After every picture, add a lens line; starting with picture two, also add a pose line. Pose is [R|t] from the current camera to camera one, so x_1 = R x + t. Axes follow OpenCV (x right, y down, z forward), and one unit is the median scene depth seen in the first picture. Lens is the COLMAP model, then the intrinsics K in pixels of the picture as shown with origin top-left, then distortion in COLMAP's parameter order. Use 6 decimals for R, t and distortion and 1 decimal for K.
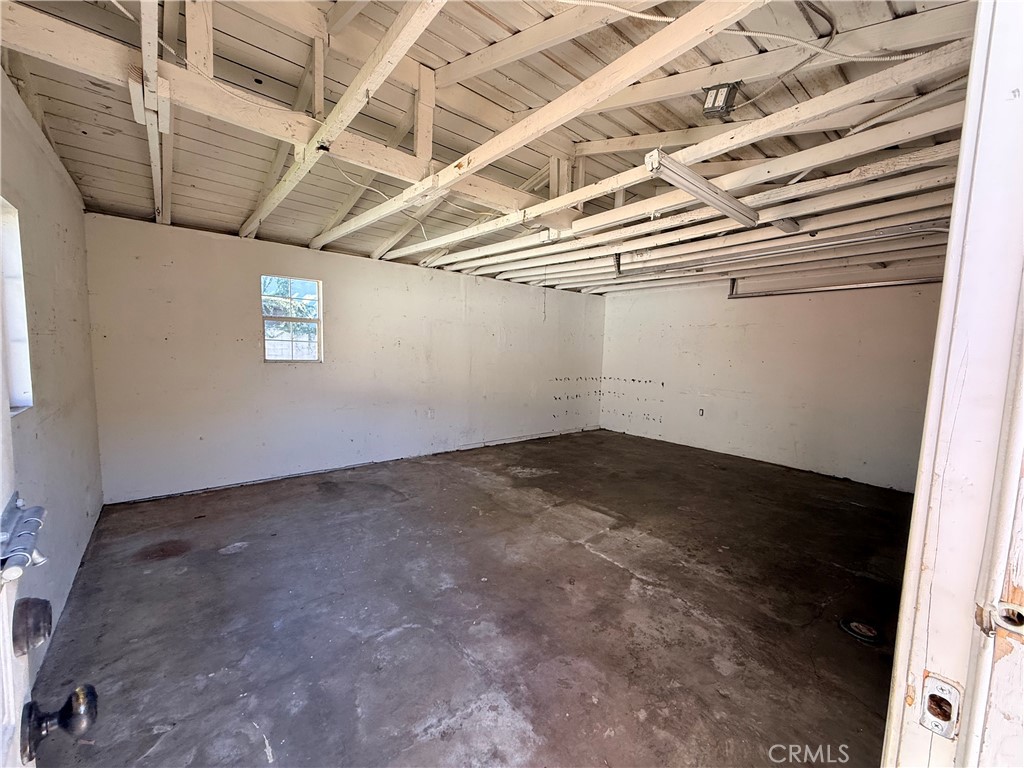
lens RADIAL K [[406.6, 0, 512.0], [0, 406.6, 386.0], [0, 0, 1]] dist [-0.001406, 0.000437]
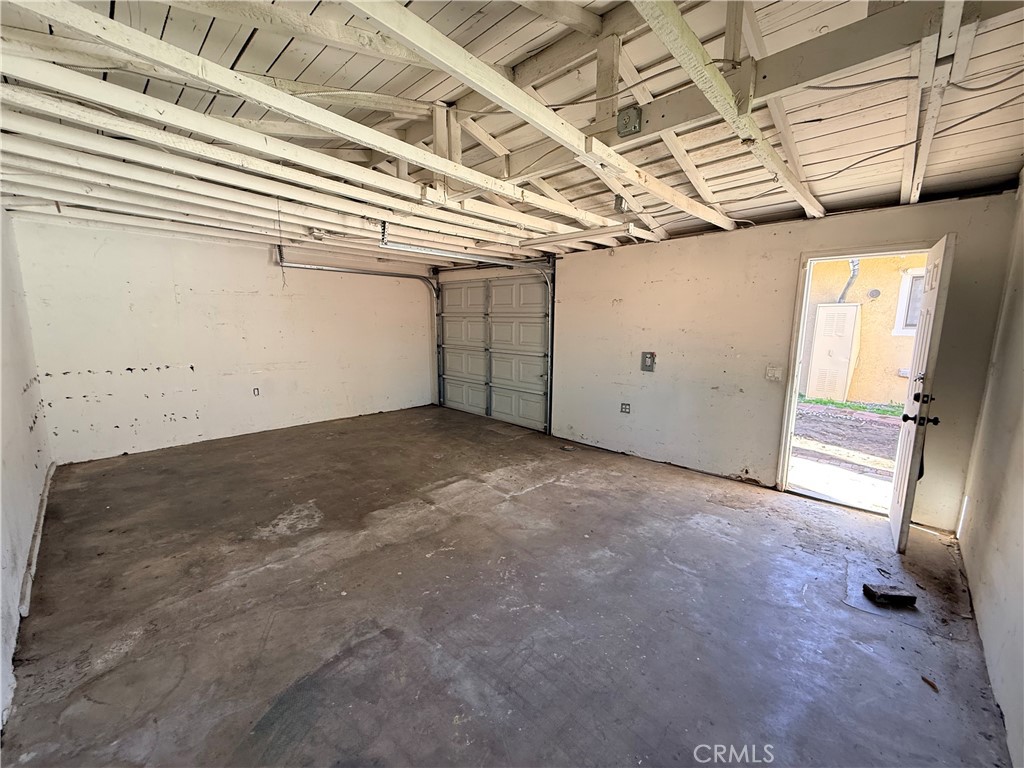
lens RADIAL K [[406.6, 0, 511.0], [0, 406.6, 382.7], [0, 0, 1]] dist [-0.001406, 0.000437]
pose [[-0.113978, -0.175753, 0.977814, -0.825148], [0.077257, 0.979679, 0.185093, -0.135933], [-0.990475, 0.096640, -0.098083, 0.967969]]
